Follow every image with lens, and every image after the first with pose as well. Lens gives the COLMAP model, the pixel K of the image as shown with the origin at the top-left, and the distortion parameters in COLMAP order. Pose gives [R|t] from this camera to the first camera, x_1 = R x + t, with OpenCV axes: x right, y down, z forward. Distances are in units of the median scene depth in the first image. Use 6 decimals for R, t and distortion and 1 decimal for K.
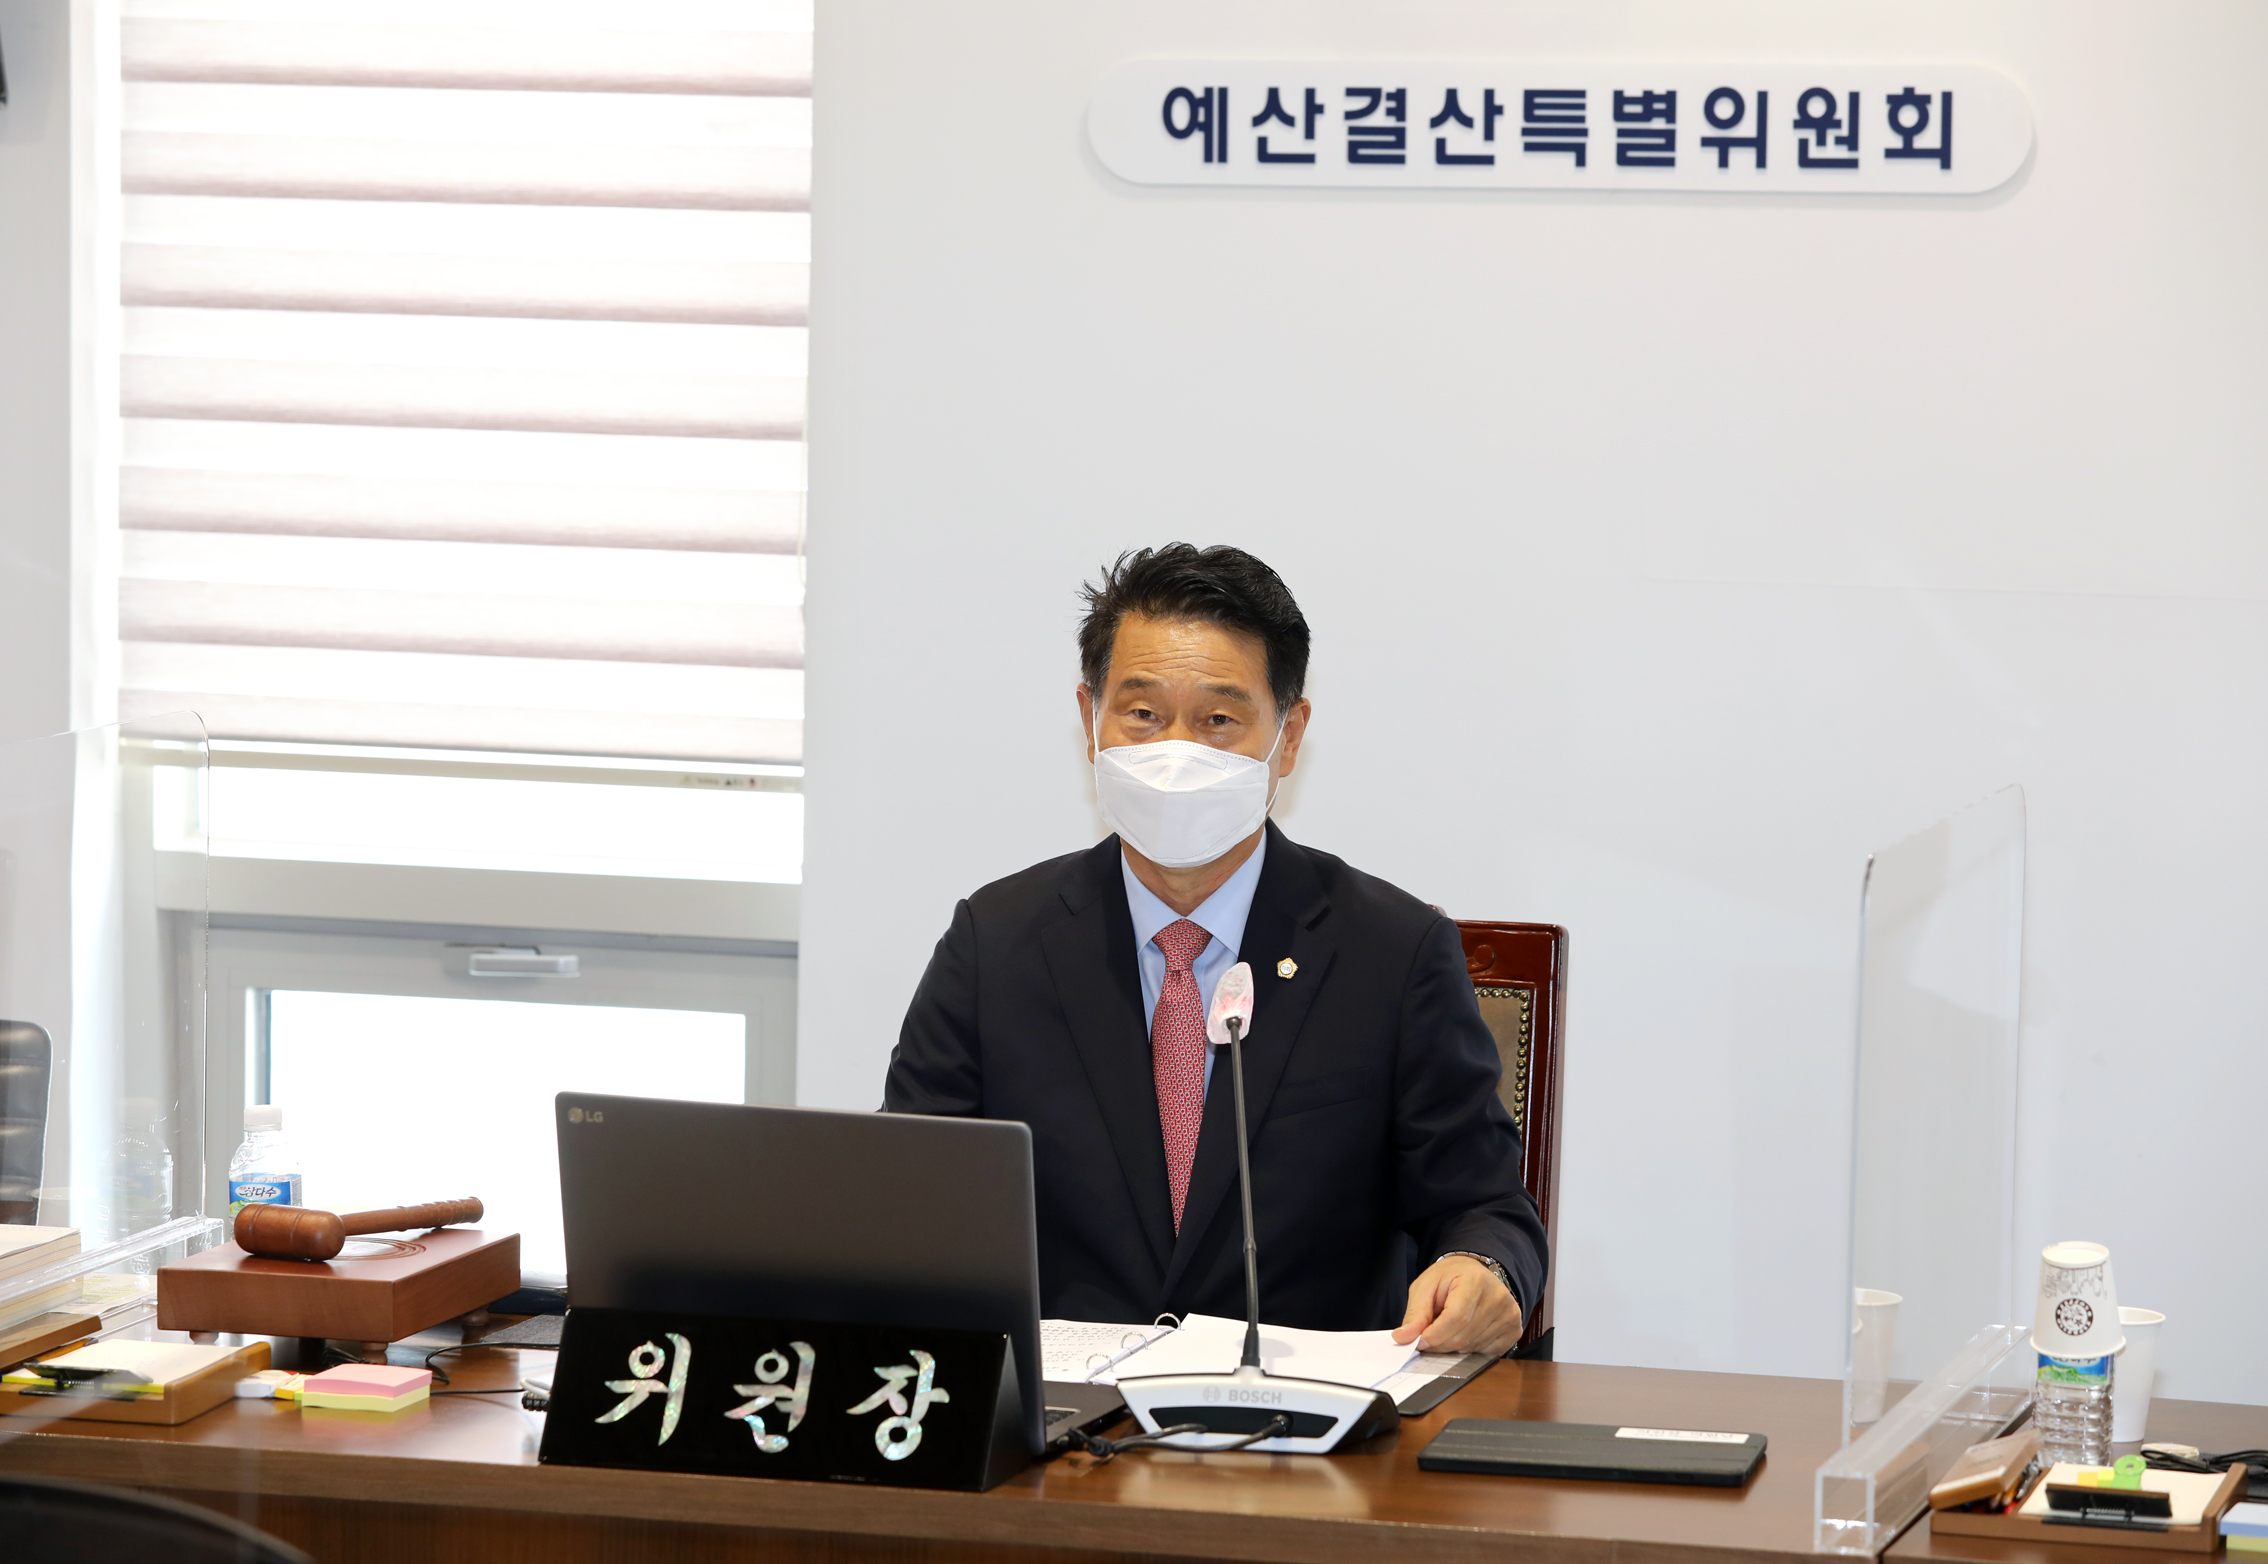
lens RADIAL K [[7922.2, 0, 1132.3], [0, 7922.2, 781.7], [0, 0, 1]] dist [-0.023598, 0.000000]
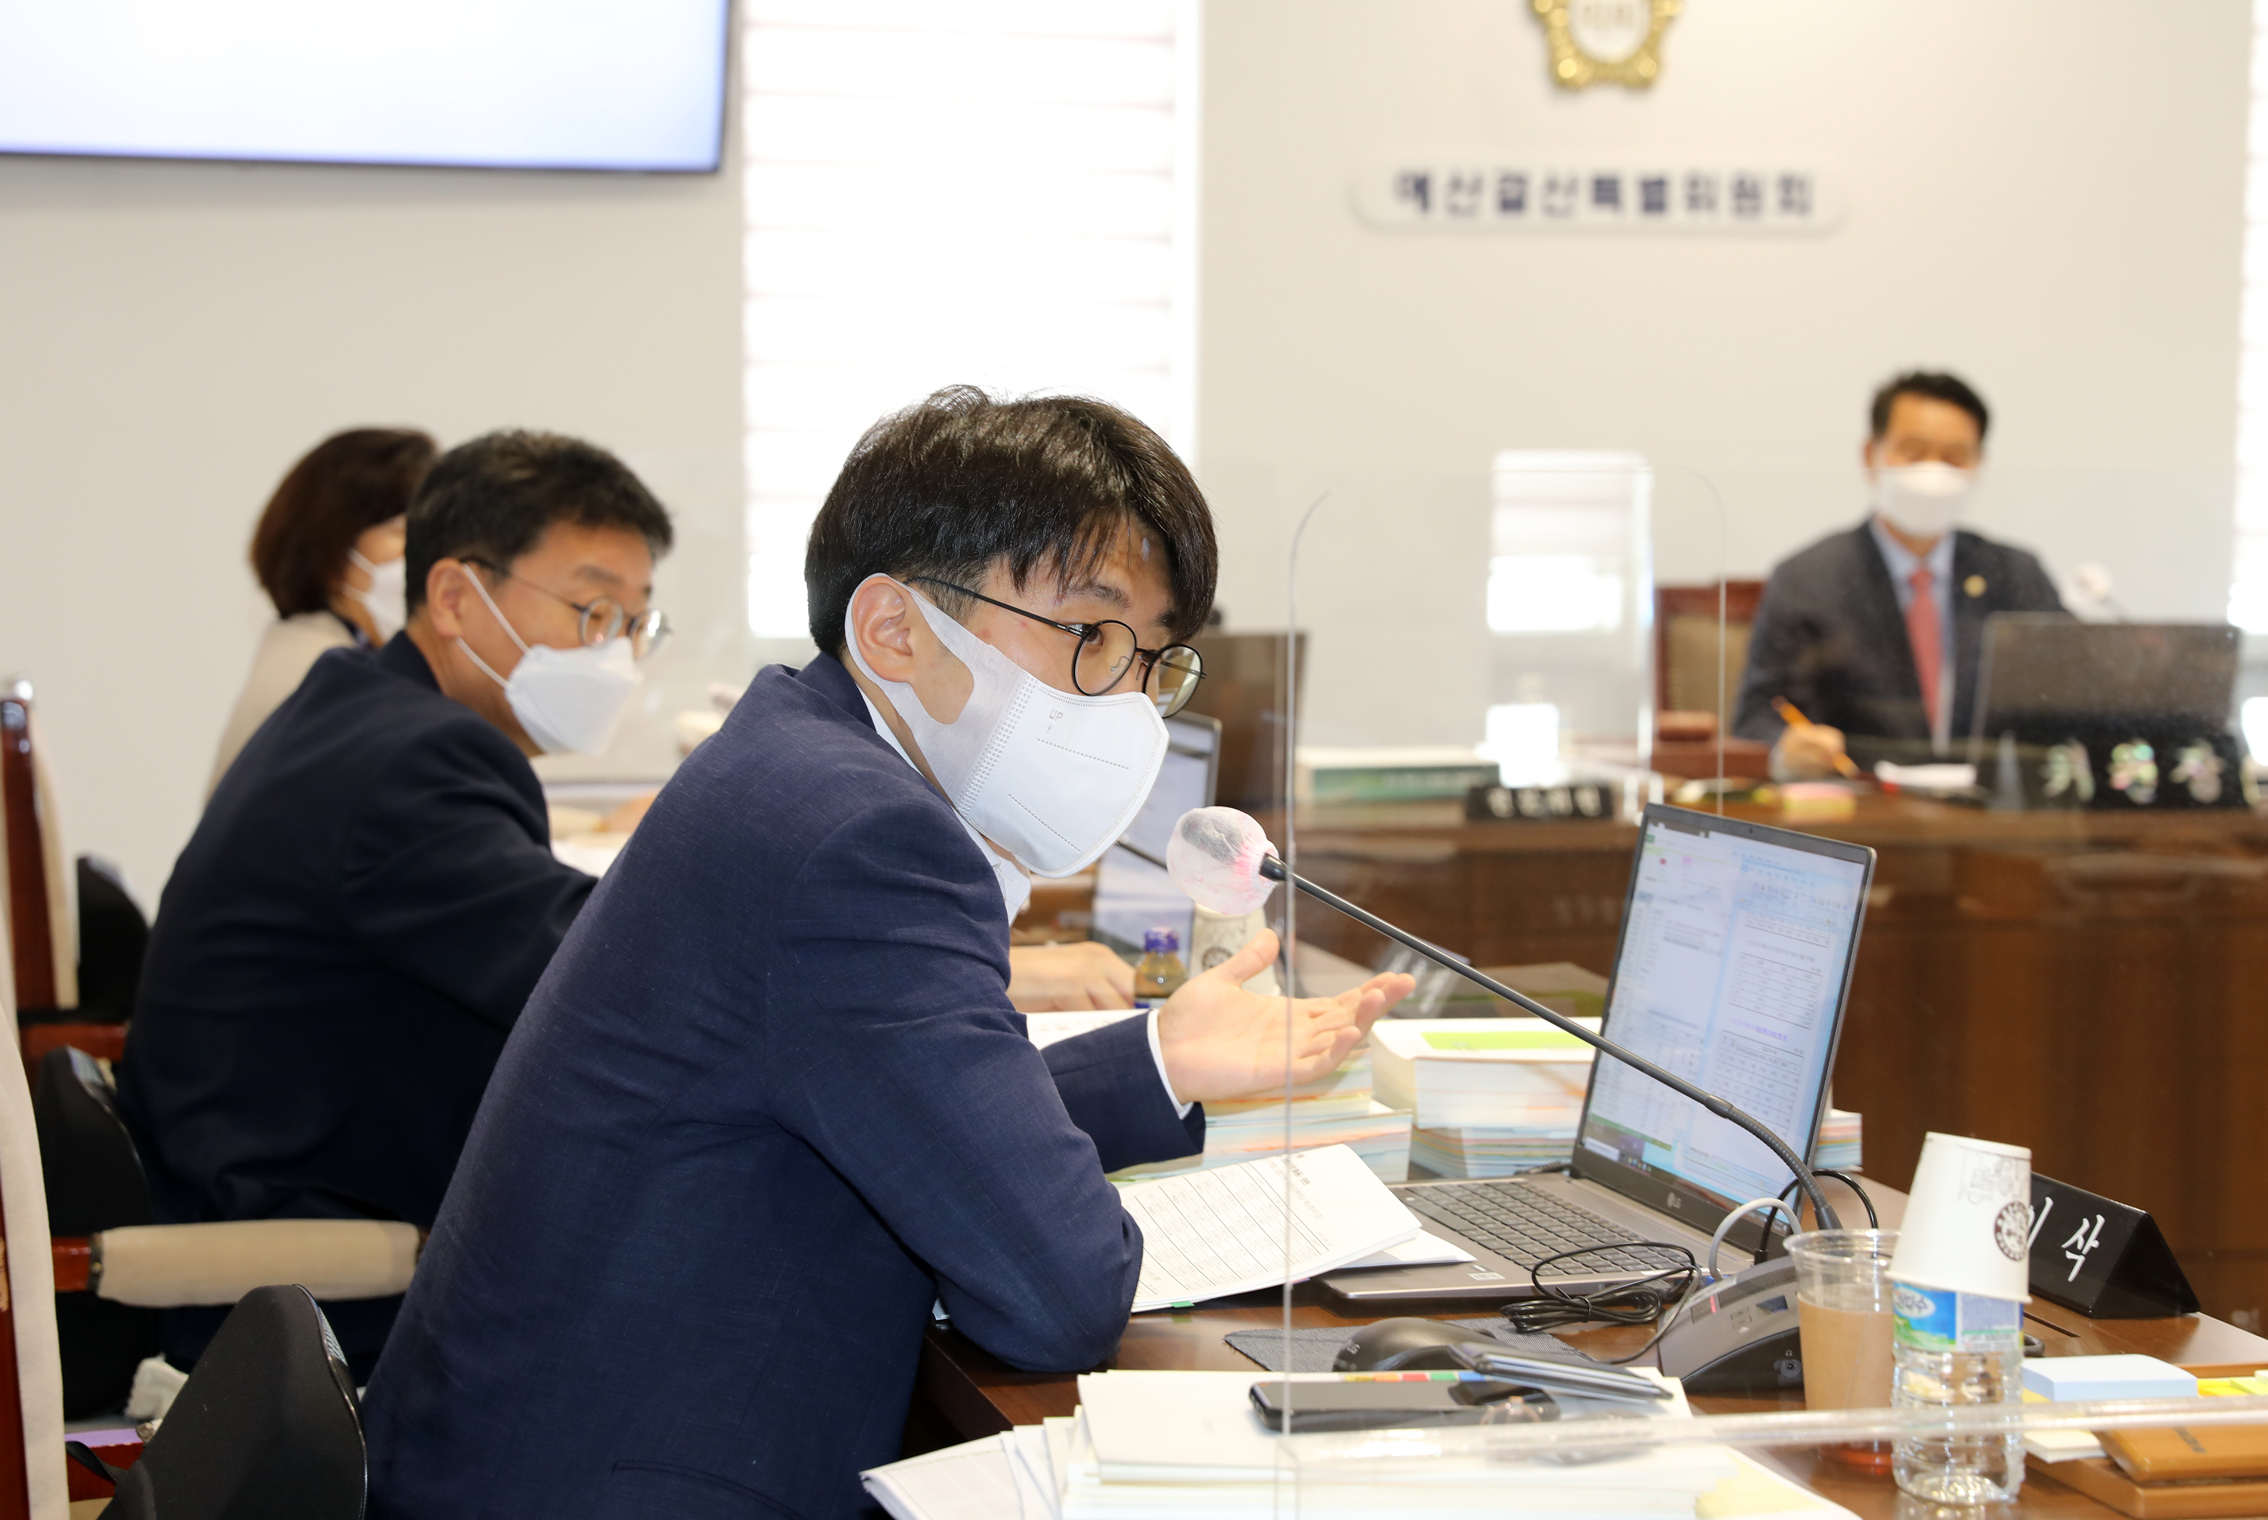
lens RADIAL K [[4515.9, 0, 1130.1], [0, 4515.9, 755.8], [0, 0, 1]] dist [0.017271, 0.000000]
pose [[0.884417, -0.040119, 0.464970, -0.546533], [0.049736, 0.998727, -0.008429, 0.052116], [-0.464040, 0.030580, 0.885286, 0.122918]]
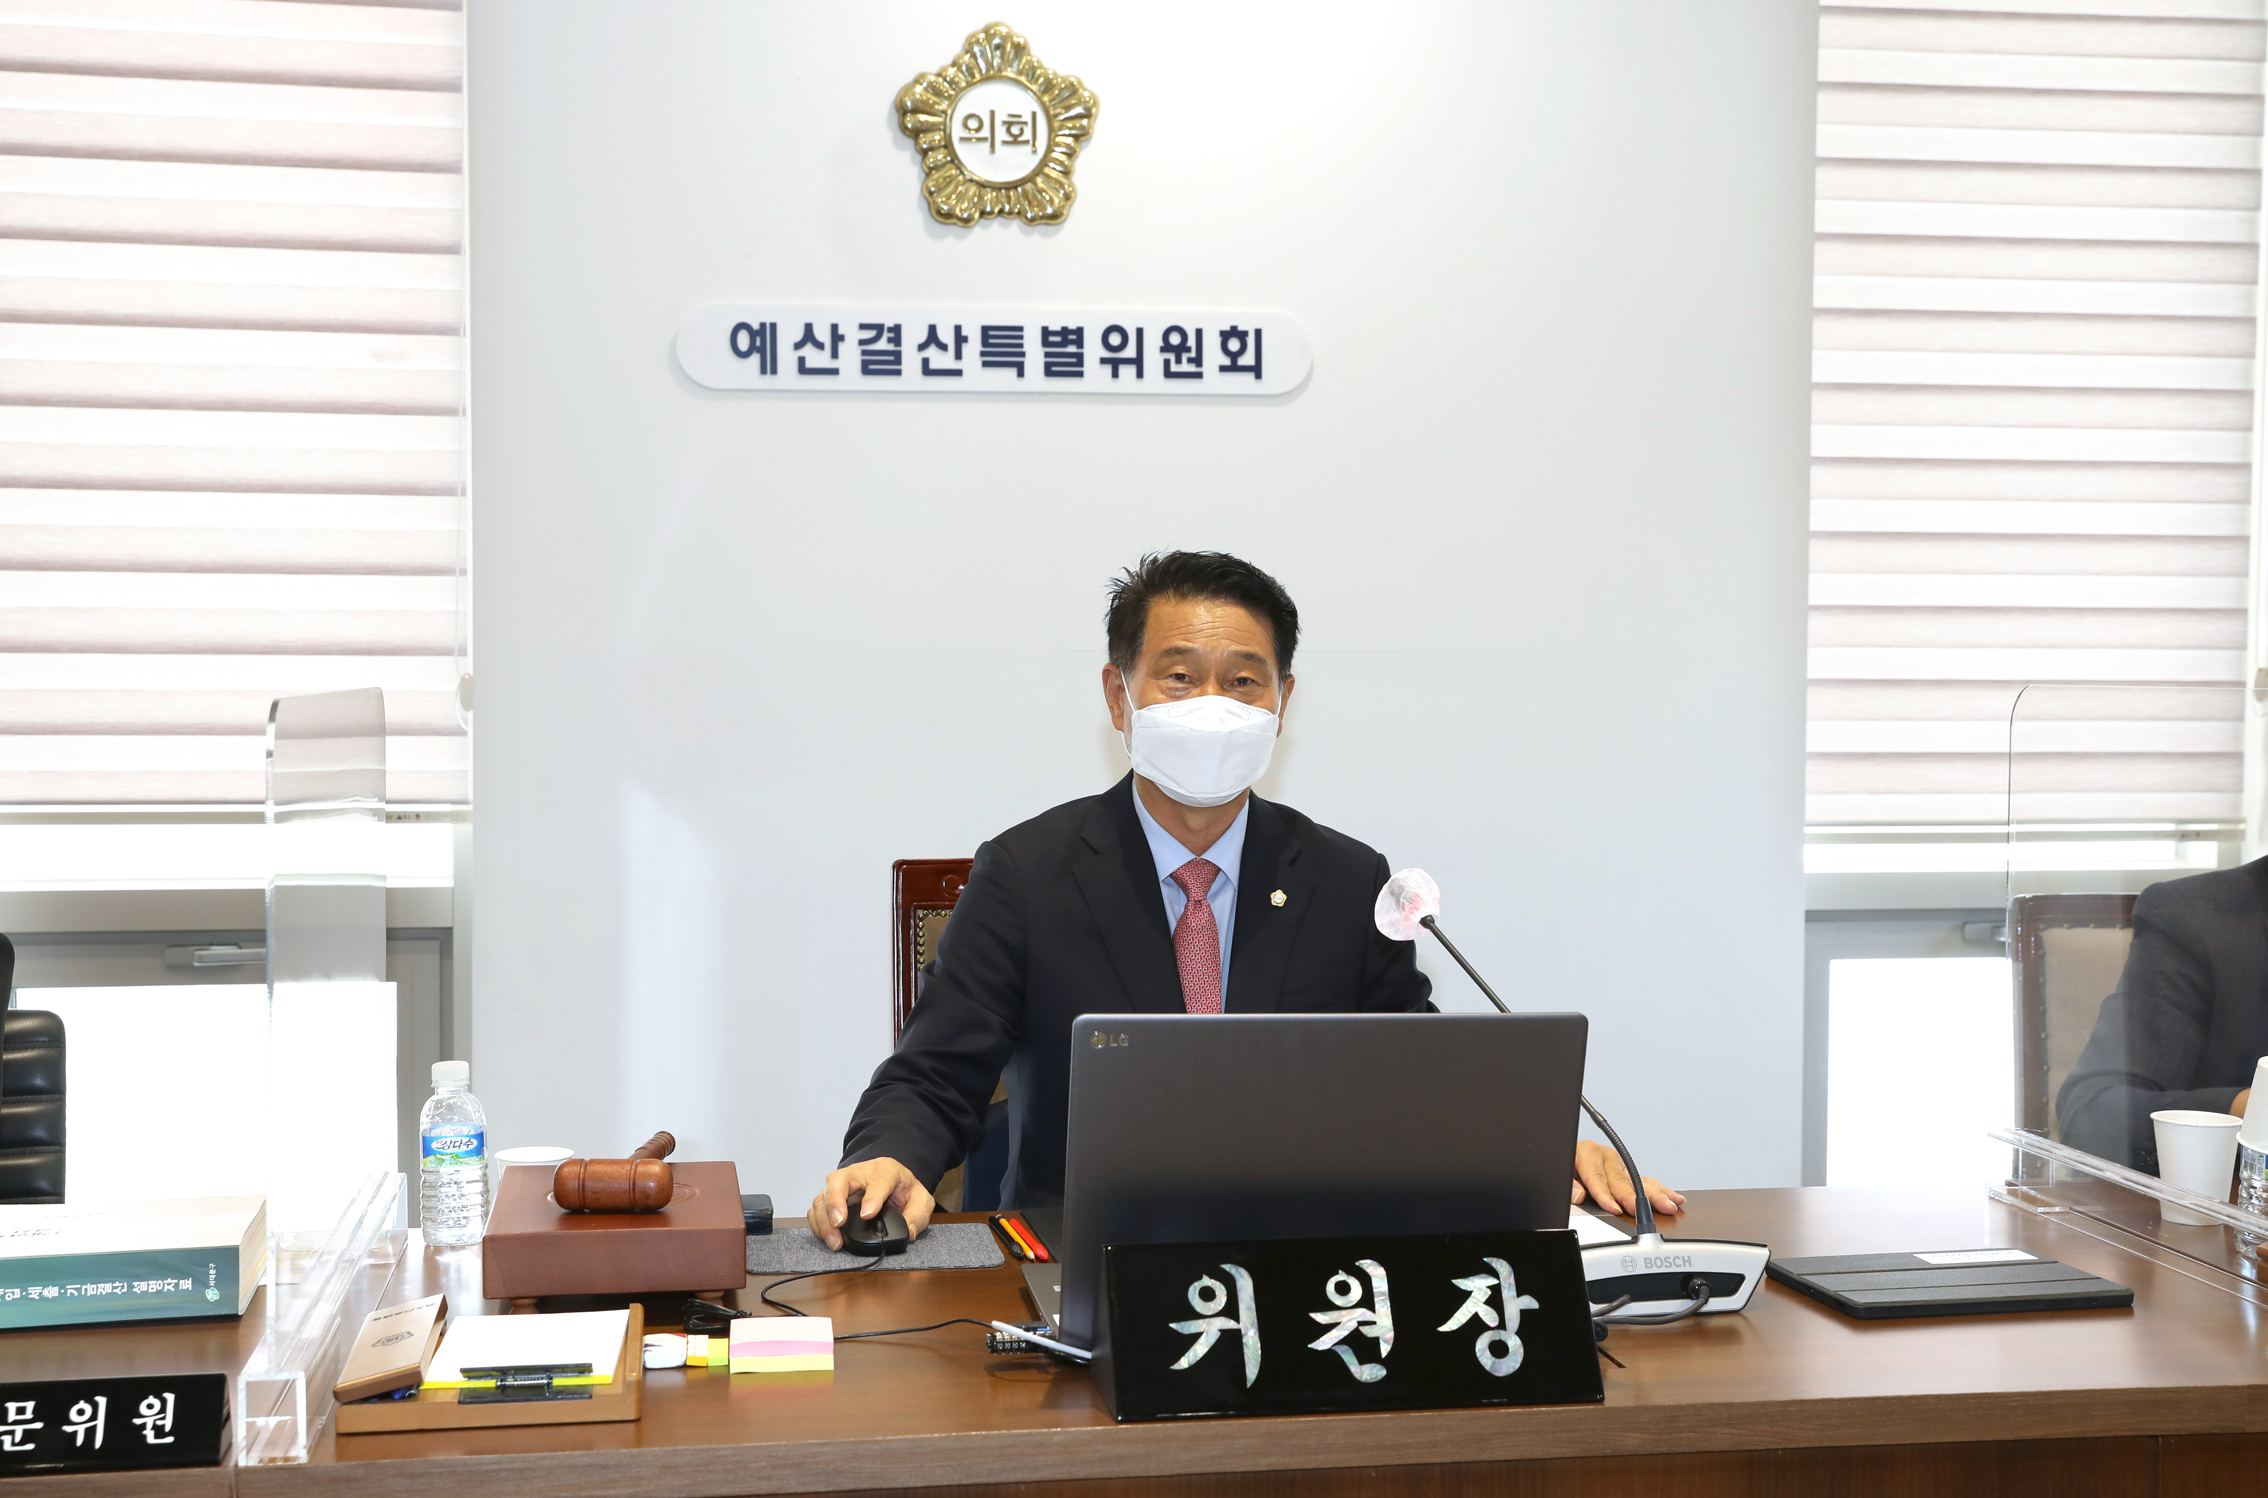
lens RADIAL K [[2829.4, 0, 1140.3], [0, 2829.4, 756.8], [0, 0, 1]] dist [0.034885, 0.000000]
pose [[0.907184, -0.030326, 0.419640, -0.152542], [0.050464, 0.998041, -0.036968, 0.015666], [-0.417697, 0.054713, 0.906938, 0.510883]]
